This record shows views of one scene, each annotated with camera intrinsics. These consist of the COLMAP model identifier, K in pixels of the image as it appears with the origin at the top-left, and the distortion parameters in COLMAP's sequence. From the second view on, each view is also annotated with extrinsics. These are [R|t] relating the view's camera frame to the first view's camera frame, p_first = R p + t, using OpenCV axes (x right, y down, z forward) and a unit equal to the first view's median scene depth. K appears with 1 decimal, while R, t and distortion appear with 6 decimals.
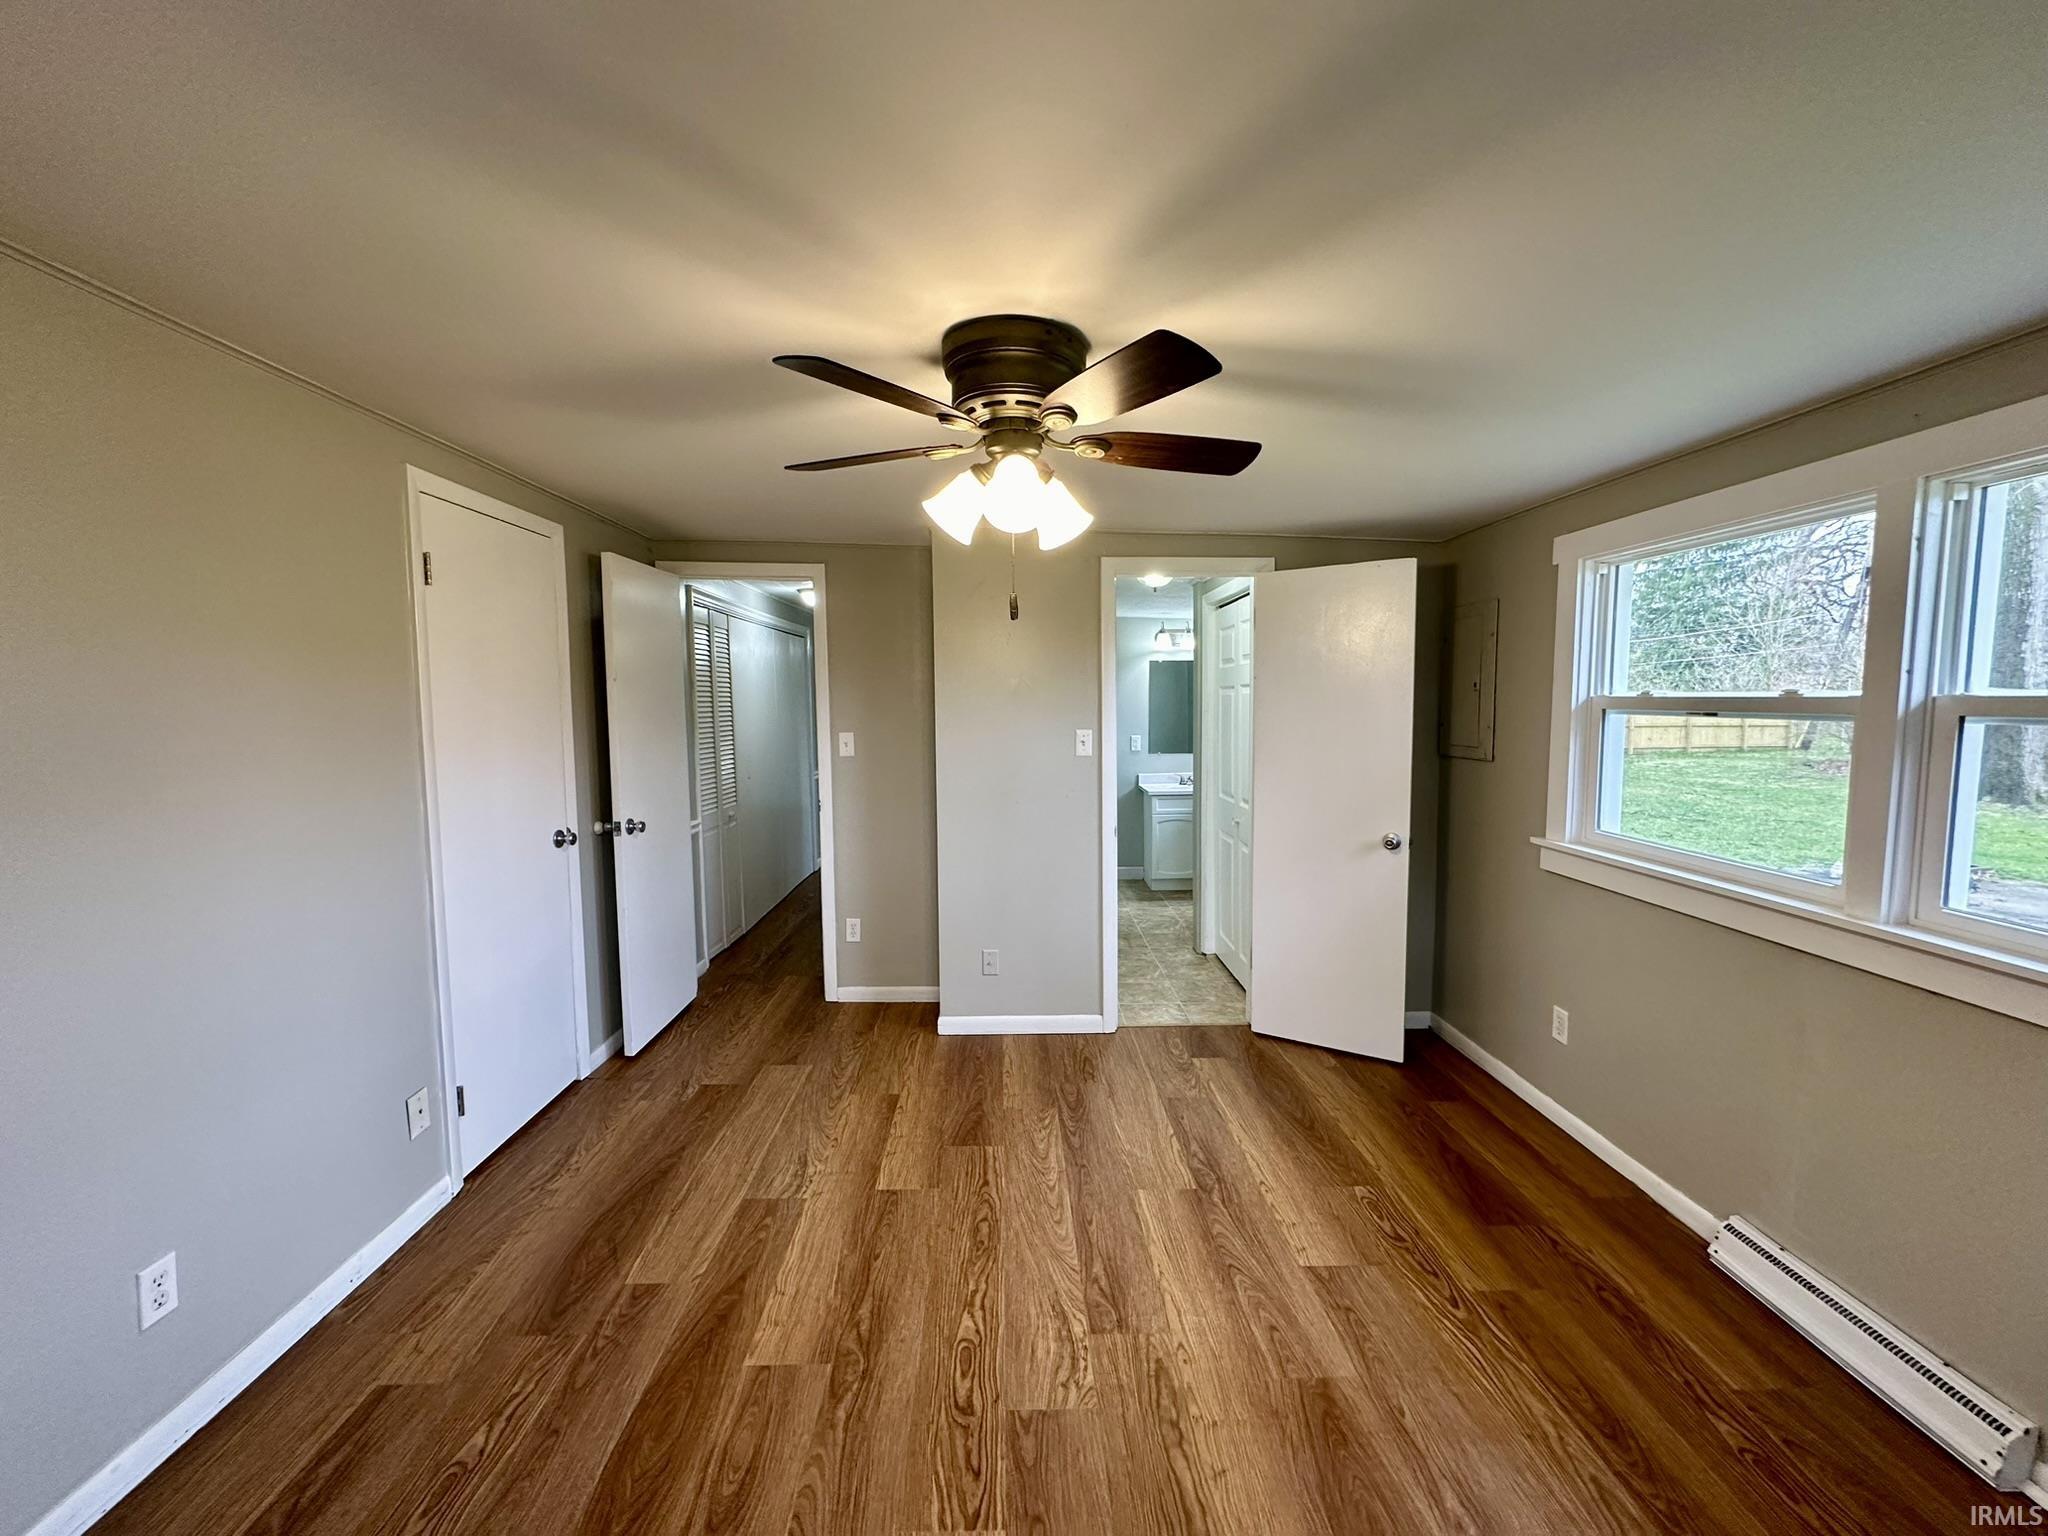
lens RADIAL K [[810.1, 0, 1024.0], [0, 810.1, 768.0], [0, 0, 1]] dist [0.000077, 0.000035]
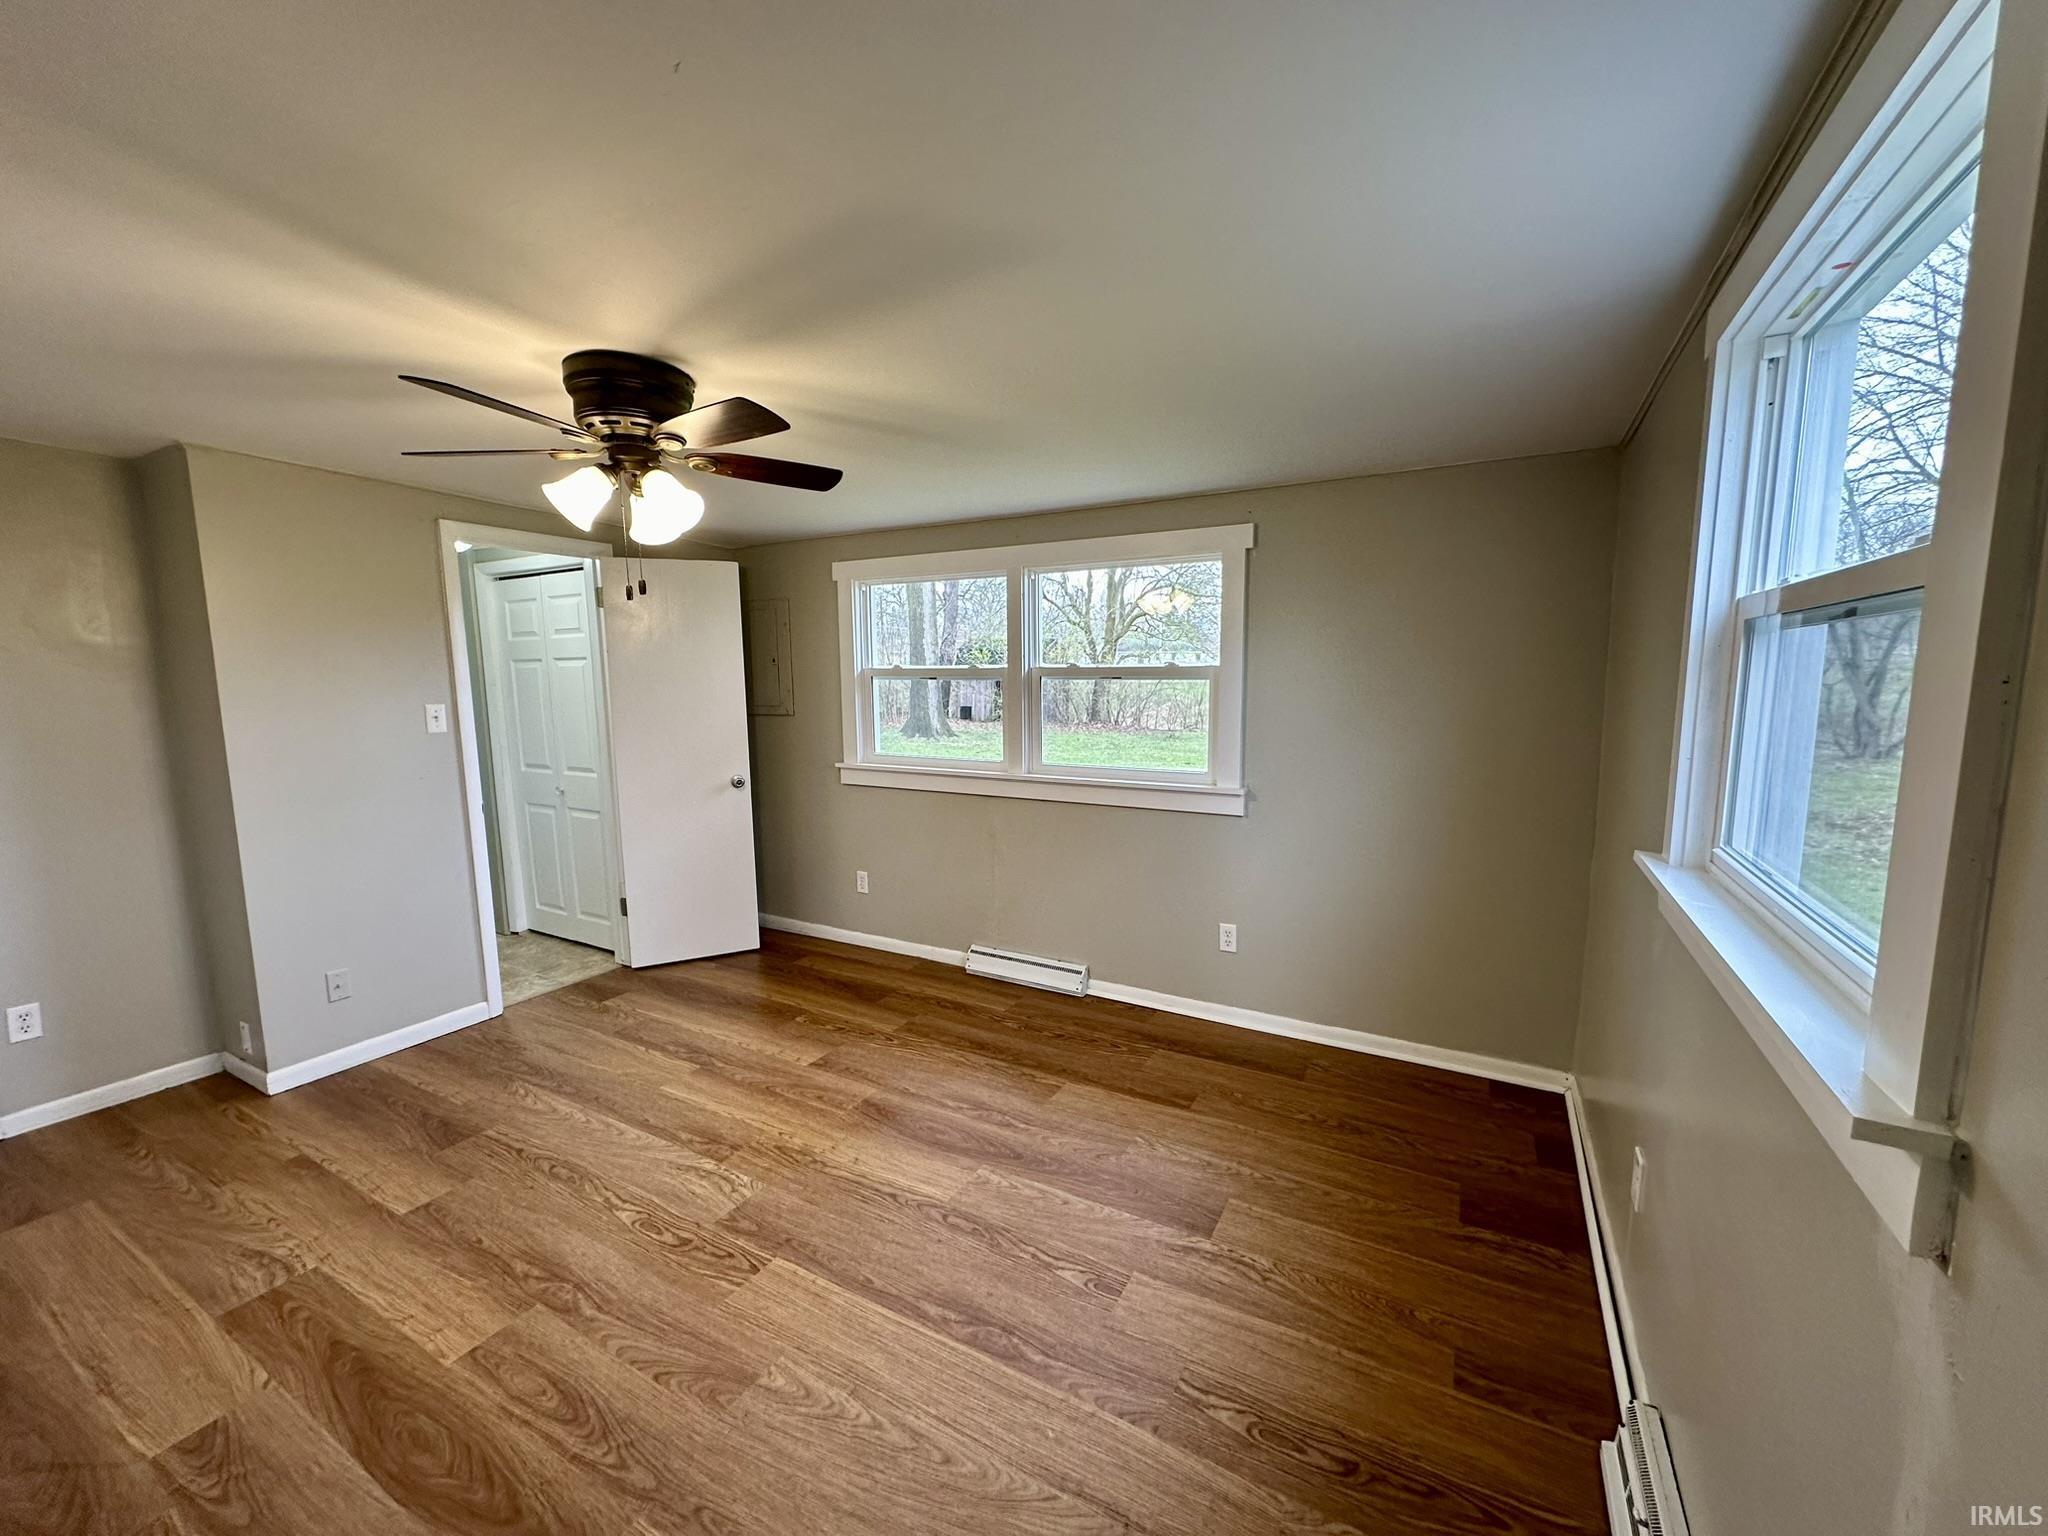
lens RADIAL K [[813.6, 0, 1021.1], [0, 813.6, 767.7], [0, 0, 1]] dist [-0.001137, 0.000015]
pose [[0.507752, -0.101302, 0.855527, -0.542660], [0.078138, 0.994385, 0.071370, 0.015132], [-0.857953, 0.030610, 0.512816, -0.067877]]
